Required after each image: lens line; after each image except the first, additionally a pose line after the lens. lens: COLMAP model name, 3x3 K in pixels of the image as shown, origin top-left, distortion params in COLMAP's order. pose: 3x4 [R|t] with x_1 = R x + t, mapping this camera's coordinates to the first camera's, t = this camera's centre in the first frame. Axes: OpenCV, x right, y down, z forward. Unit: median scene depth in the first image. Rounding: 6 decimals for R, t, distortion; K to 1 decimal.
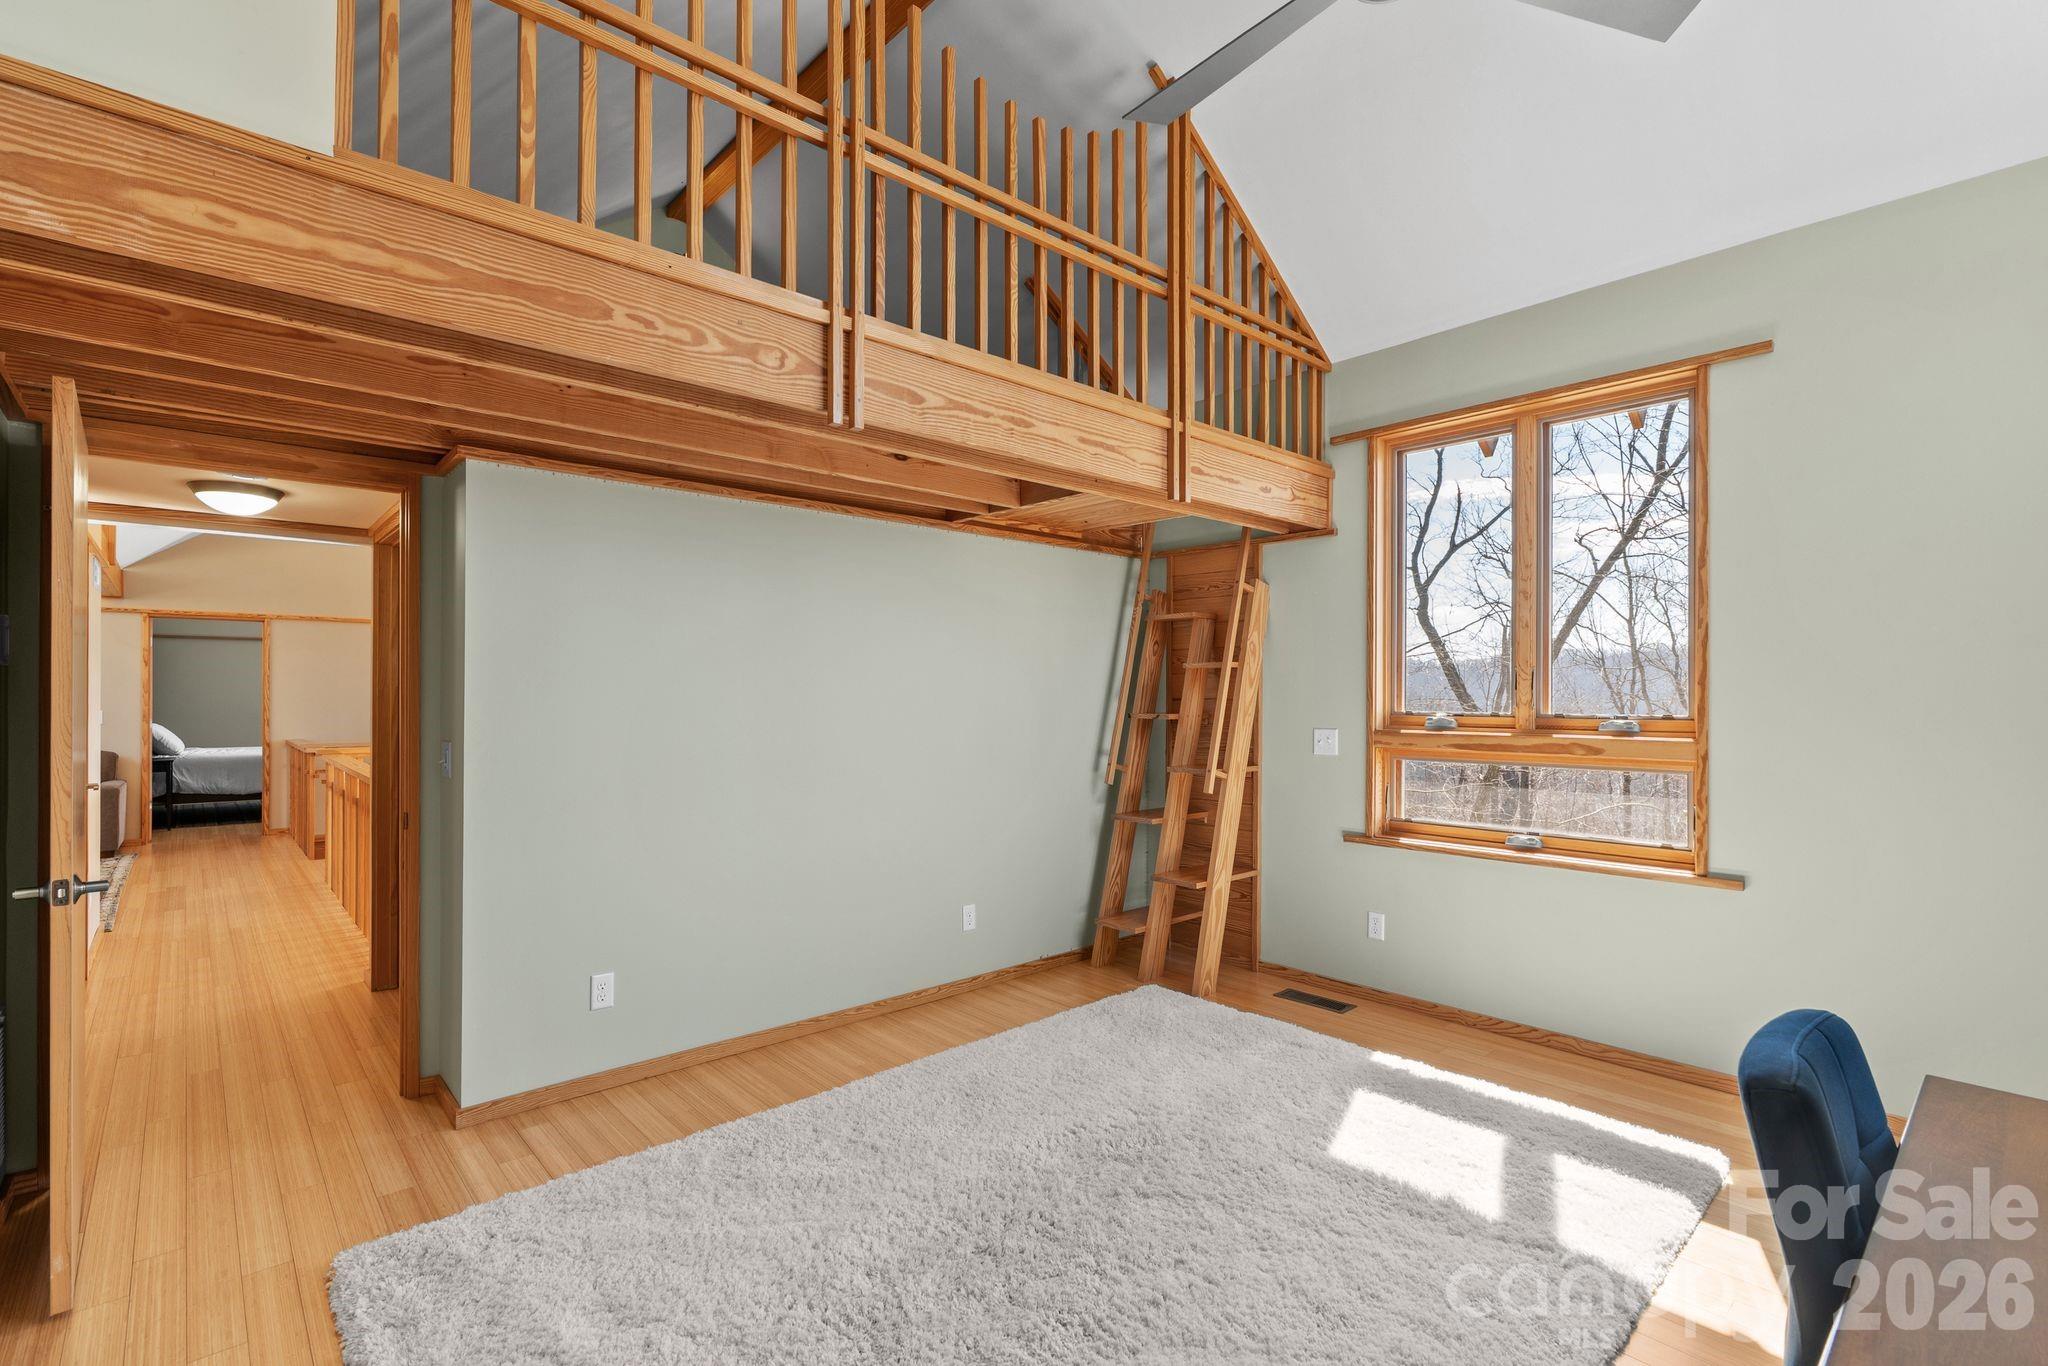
lens RADIAL K [[935.2, 0, 1021.9], [0, 935.2, 695.6], [0, 0, 1]] dist [-0.013152, -0.000173]
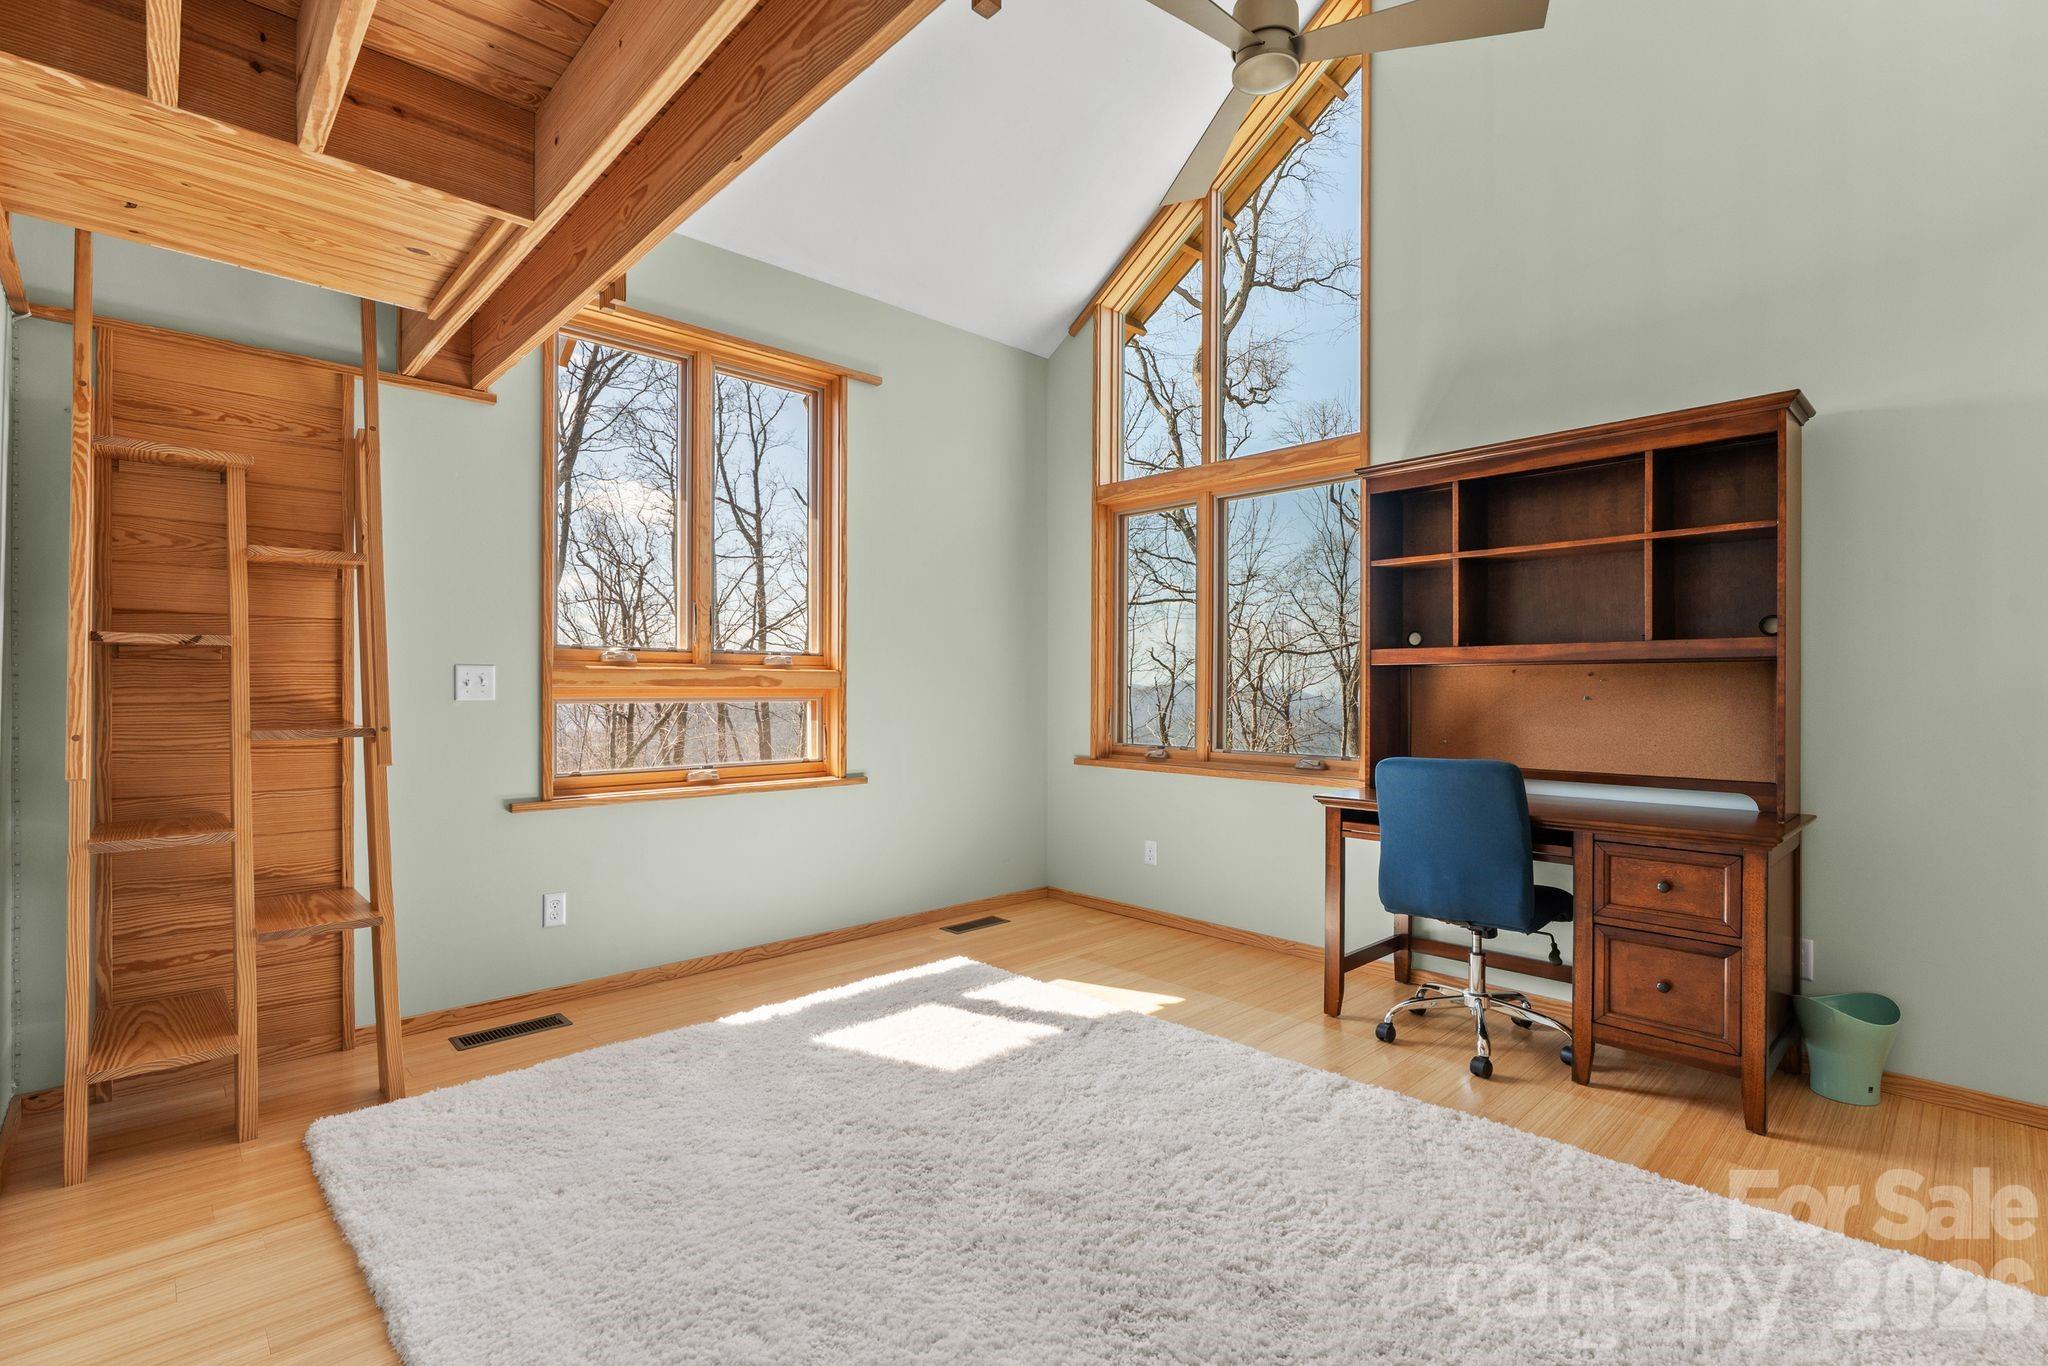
lens RADIAL K [[935.2, 0, 1018.6], [0, 935.2, 693.0], [0, 0, 1]] dist [-0.013152, -0.000173]
pose [[-0.029396, -0.007801, 0.999537, -0.503324], [-0.002949, 0.999966, 0.007717, 0.061635], [-0.999563, -0.002720, -0.029418, 0.726203]]
